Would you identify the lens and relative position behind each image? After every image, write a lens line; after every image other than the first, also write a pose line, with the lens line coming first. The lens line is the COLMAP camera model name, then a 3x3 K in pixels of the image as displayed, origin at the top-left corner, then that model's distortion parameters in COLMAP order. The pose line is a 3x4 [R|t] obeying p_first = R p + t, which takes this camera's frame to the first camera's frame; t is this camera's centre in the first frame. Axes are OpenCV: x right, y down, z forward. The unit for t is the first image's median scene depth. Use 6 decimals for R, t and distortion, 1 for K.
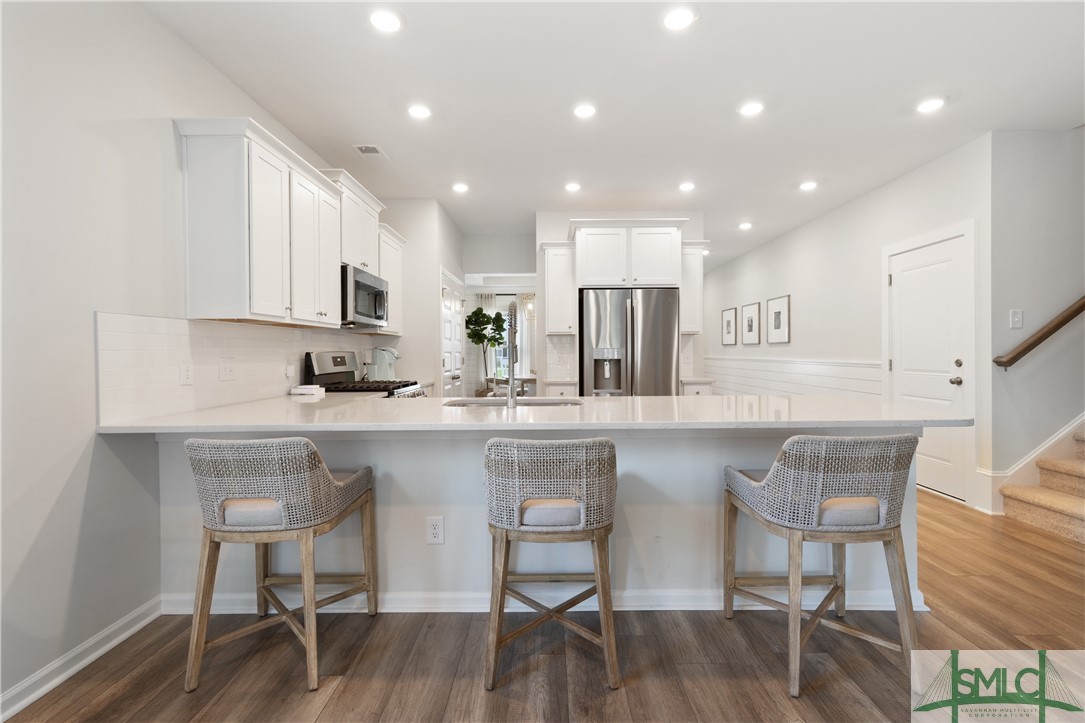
lens RADIAL K [[489.1, 0, 544.2], [0, 489.1, 359.6], [0, 0, 1]] dist [0.001644, 0.000346]
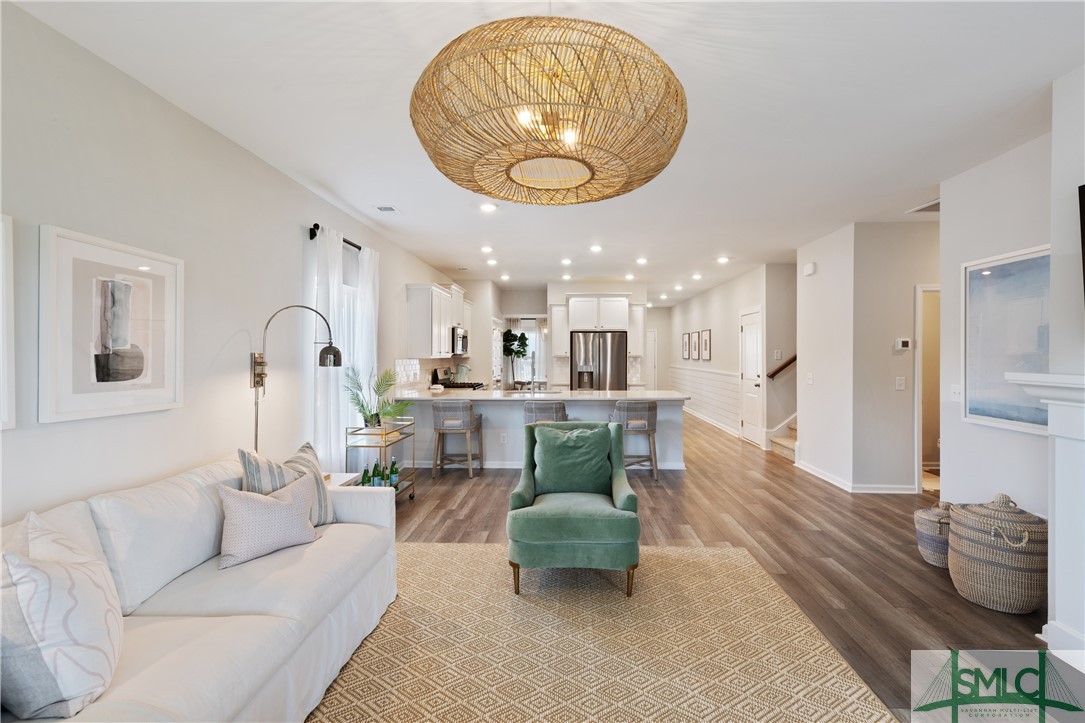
lens RADIAL K [[497.2, 0, 548.9], [0, 497.2, 356.5], [0, 0, 1]] dist [0.008736, -0.001137]
pose [[0.999456, 0.006593, -0.032318, 0.051521], [-0.006932, 0.999922, -0.010400, -0.035229], [0.032247, 0.010618, 0.999424, -0.805494]]
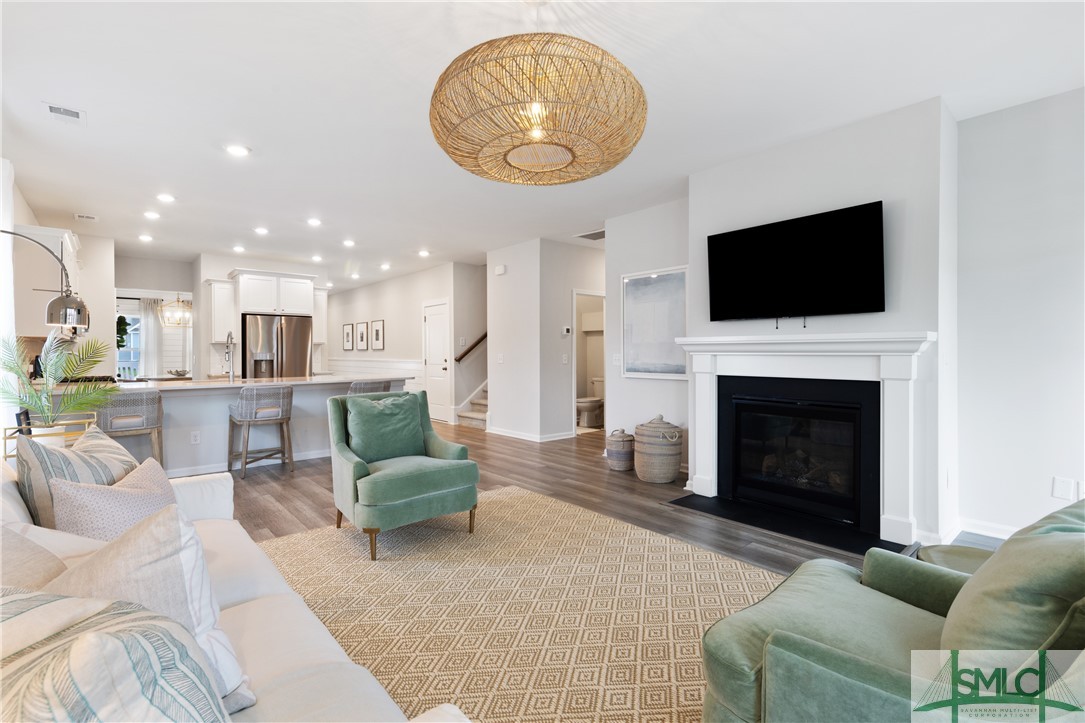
lens RADIAL K [[497.2, 0, 544.6], [0, 497.2, 355.7], [0, 0, 1]] dist [0.008736, -0.001137]
pose [[0.753579, 0.000983, 0.657357, -0.239008], [0.007900, 0.999913, -0.010551, 0.009890], [-0.657310, 0.013145, 0.753506, -0.786223]]
